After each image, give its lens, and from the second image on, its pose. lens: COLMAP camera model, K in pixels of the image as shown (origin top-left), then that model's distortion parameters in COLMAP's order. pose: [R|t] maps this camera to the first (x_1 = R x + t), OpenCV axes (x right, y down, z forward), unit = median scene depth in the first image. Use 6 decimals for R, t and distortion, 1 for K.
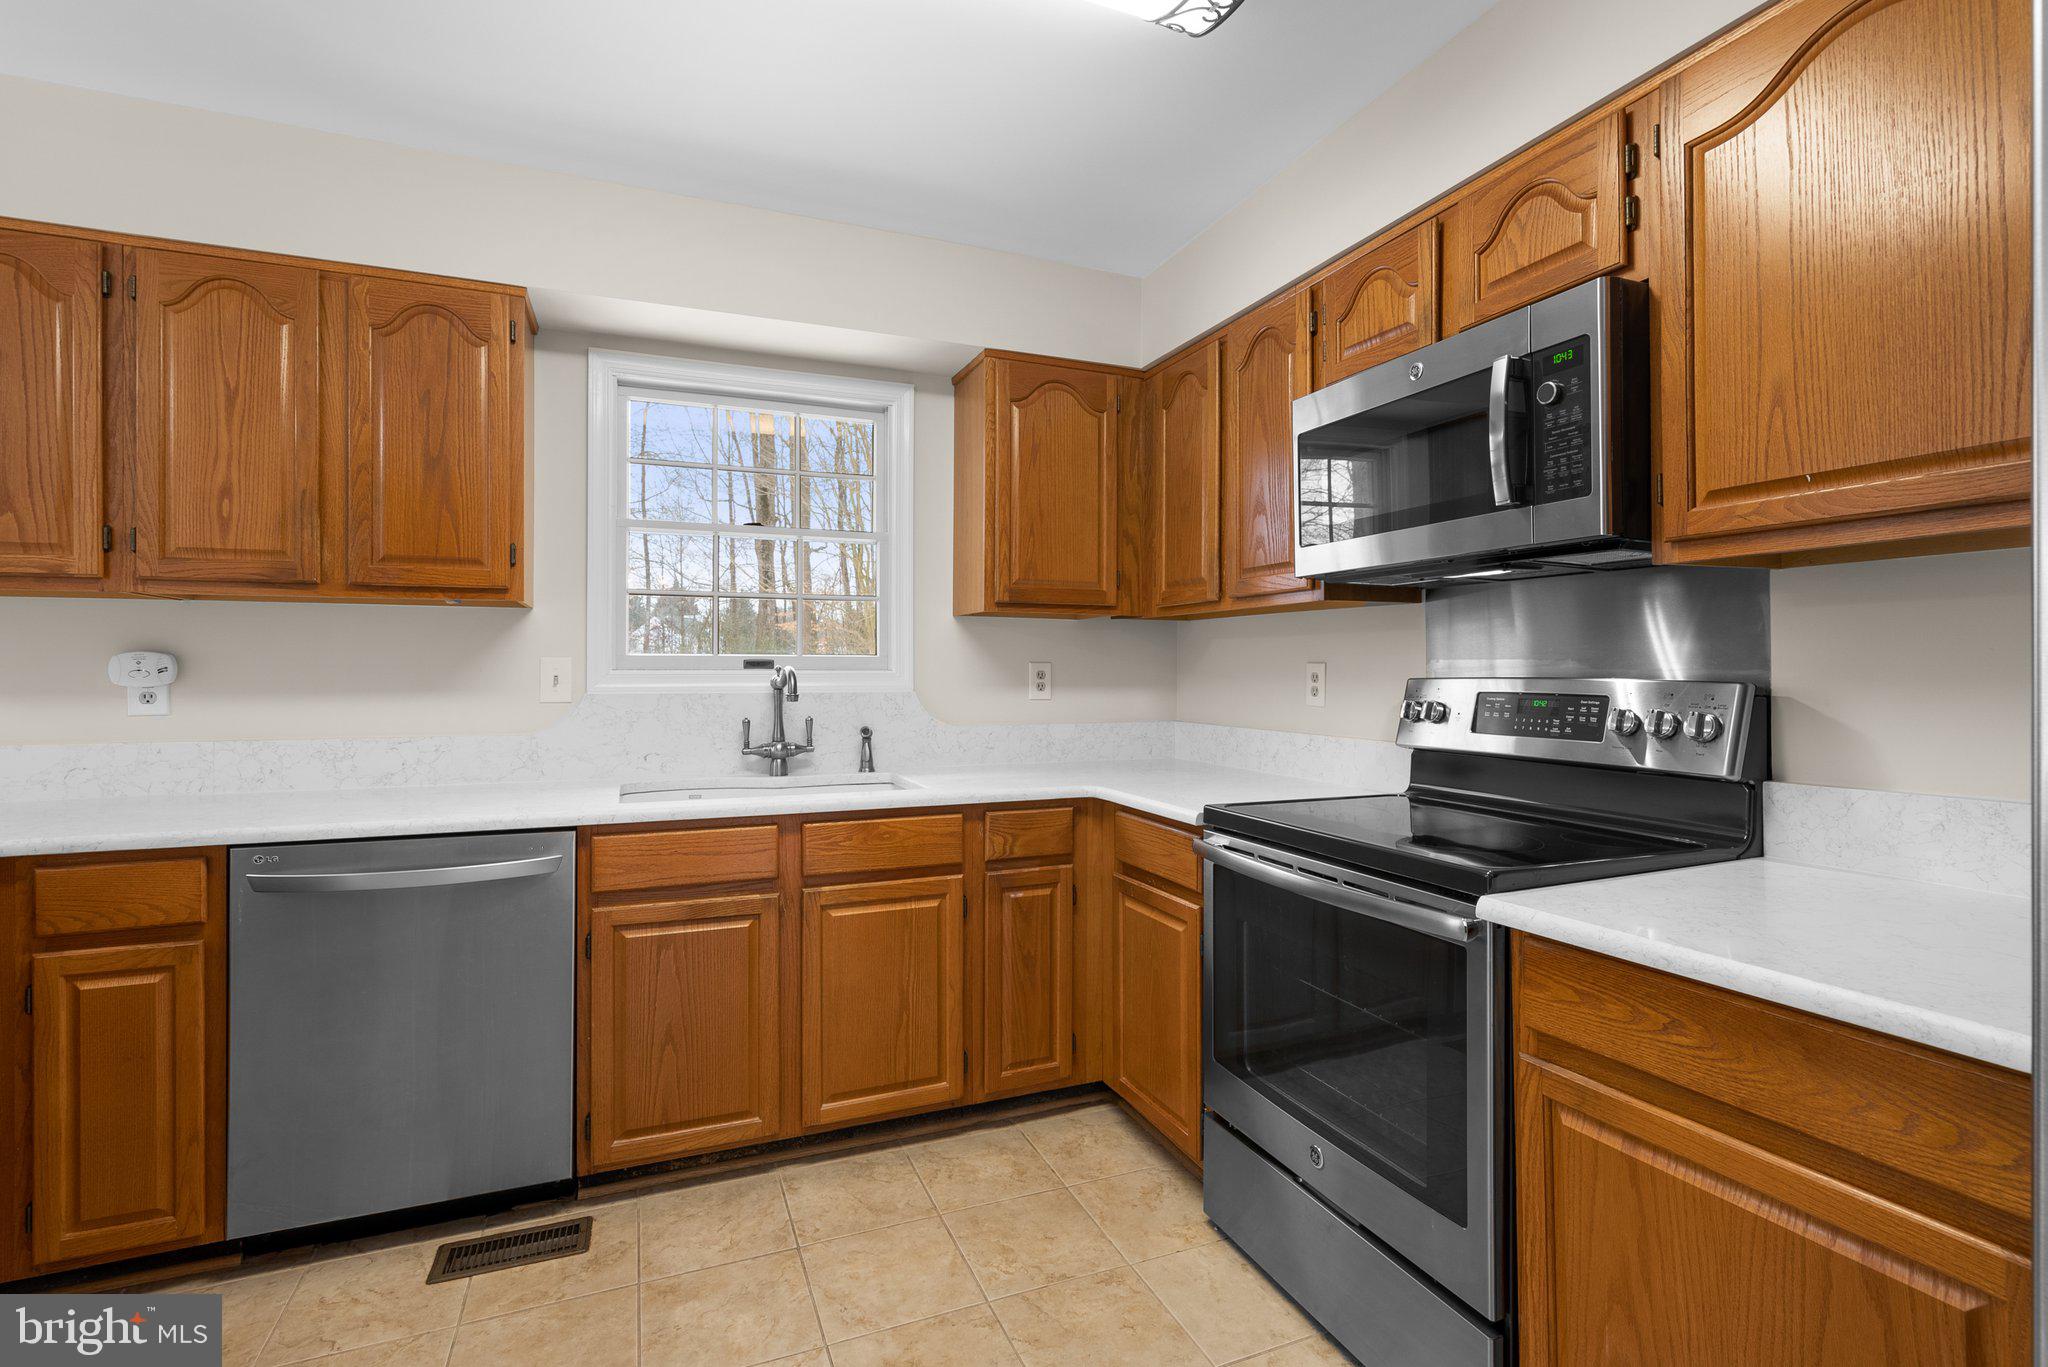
lens RADIAL K [[948.2, 0, 1026.3], [0, 948.2, 677.0], [0, 0, 1]] dist [-0.005688, -0.000555]
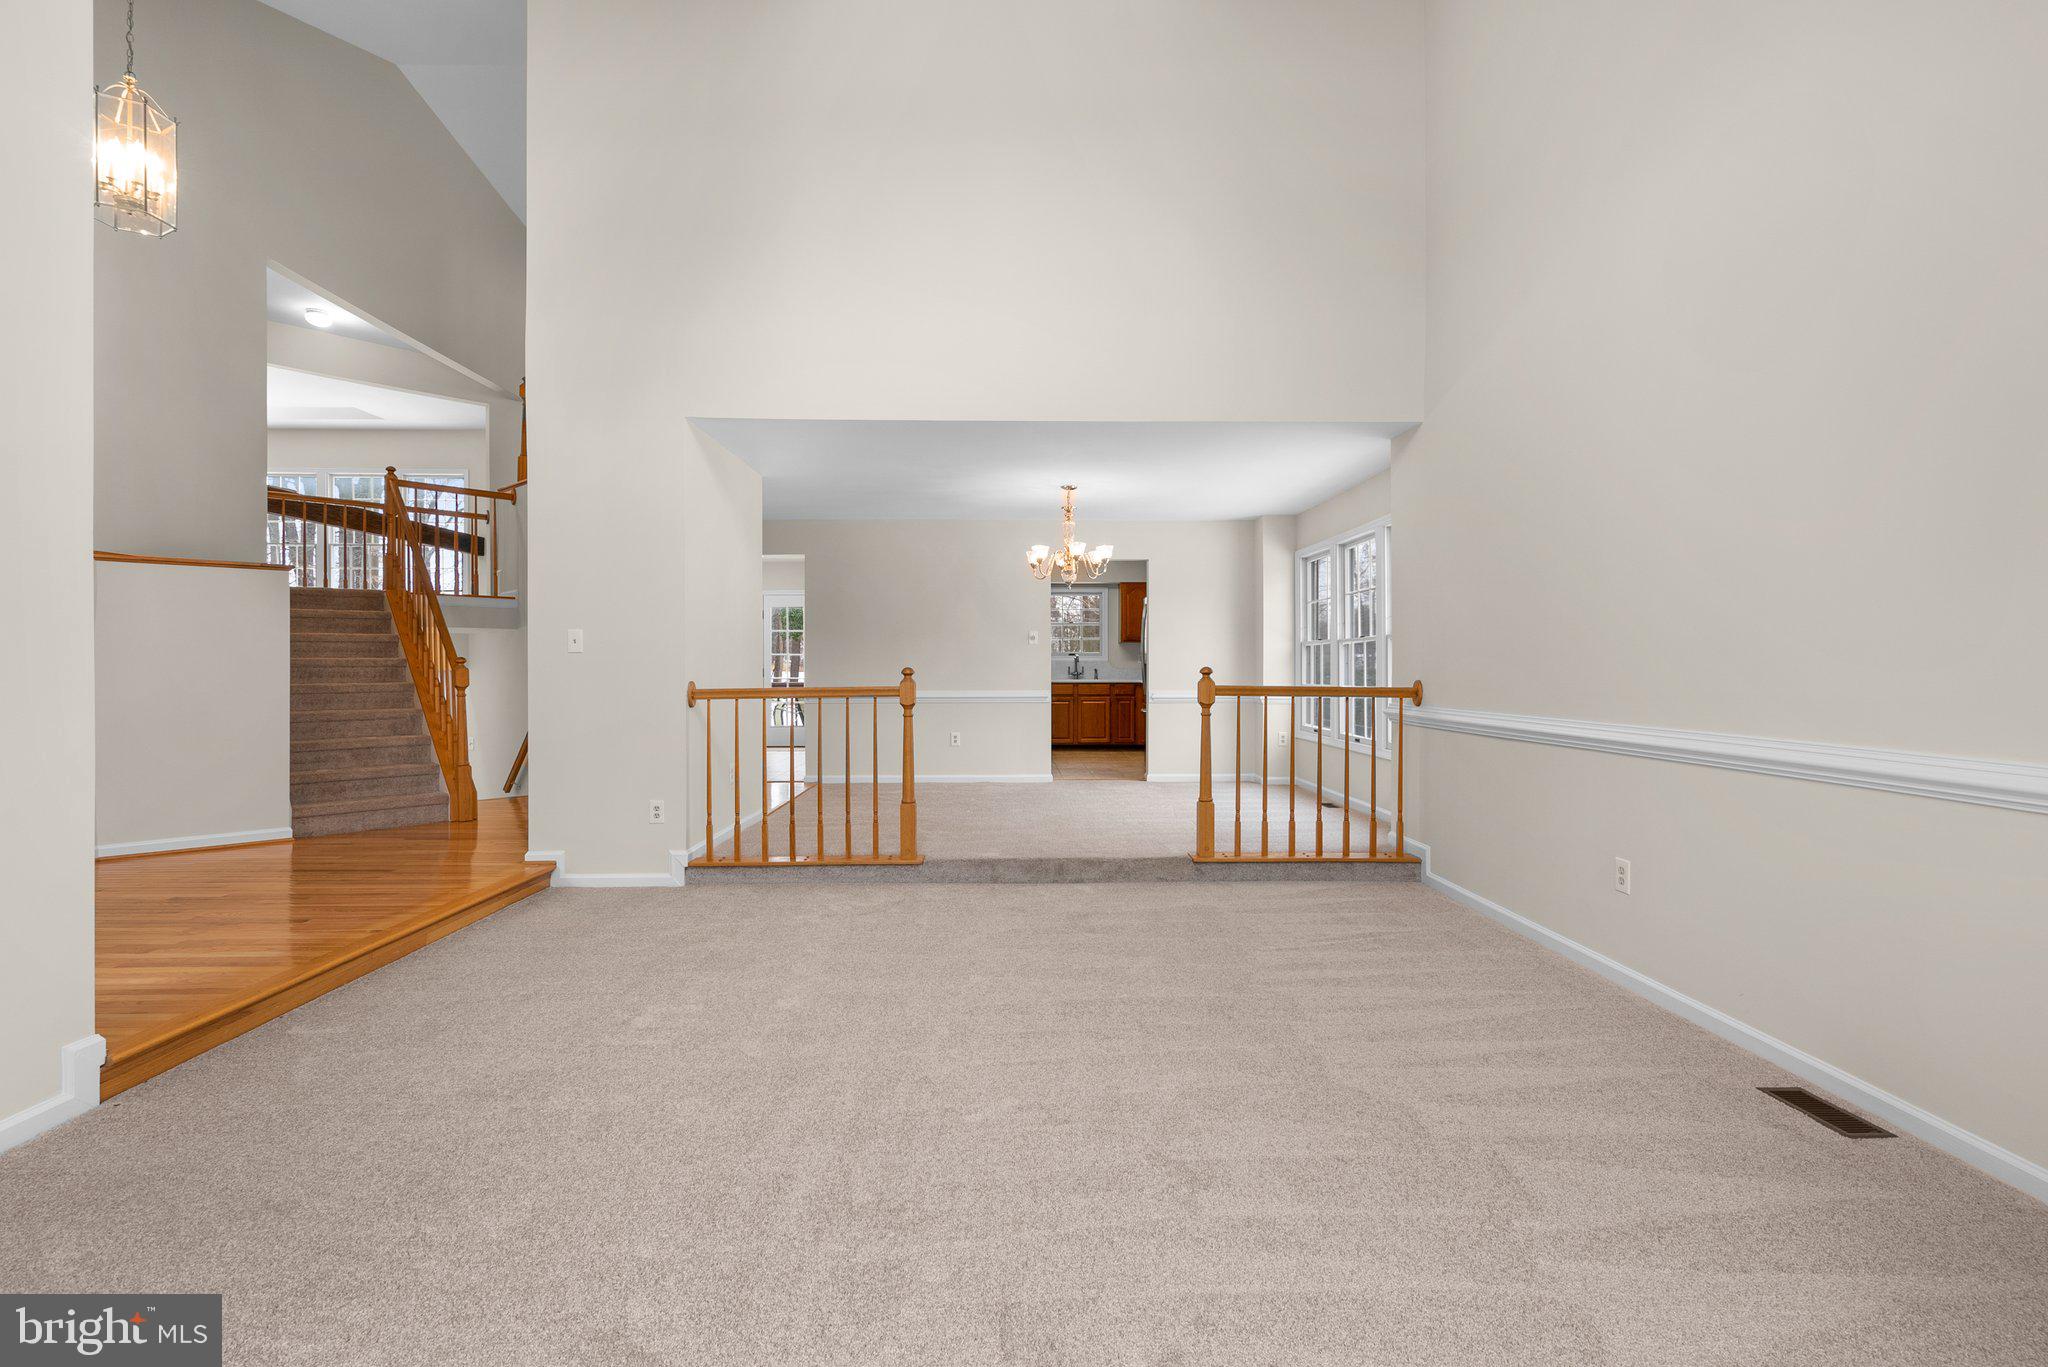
lens RADIAL K [[948.2, 0, 1021.1], [0, 948.2, 677.2], [0, 0, 1]] dist [-0.005688, -0.000555]
pose [[0.935758, 0.005881, -0.352595, 1.128788], [-0.004876, 0.999981, 0.003738, 0.084059], [0.352610, -0.001778, 0.935769, -3.440571]]
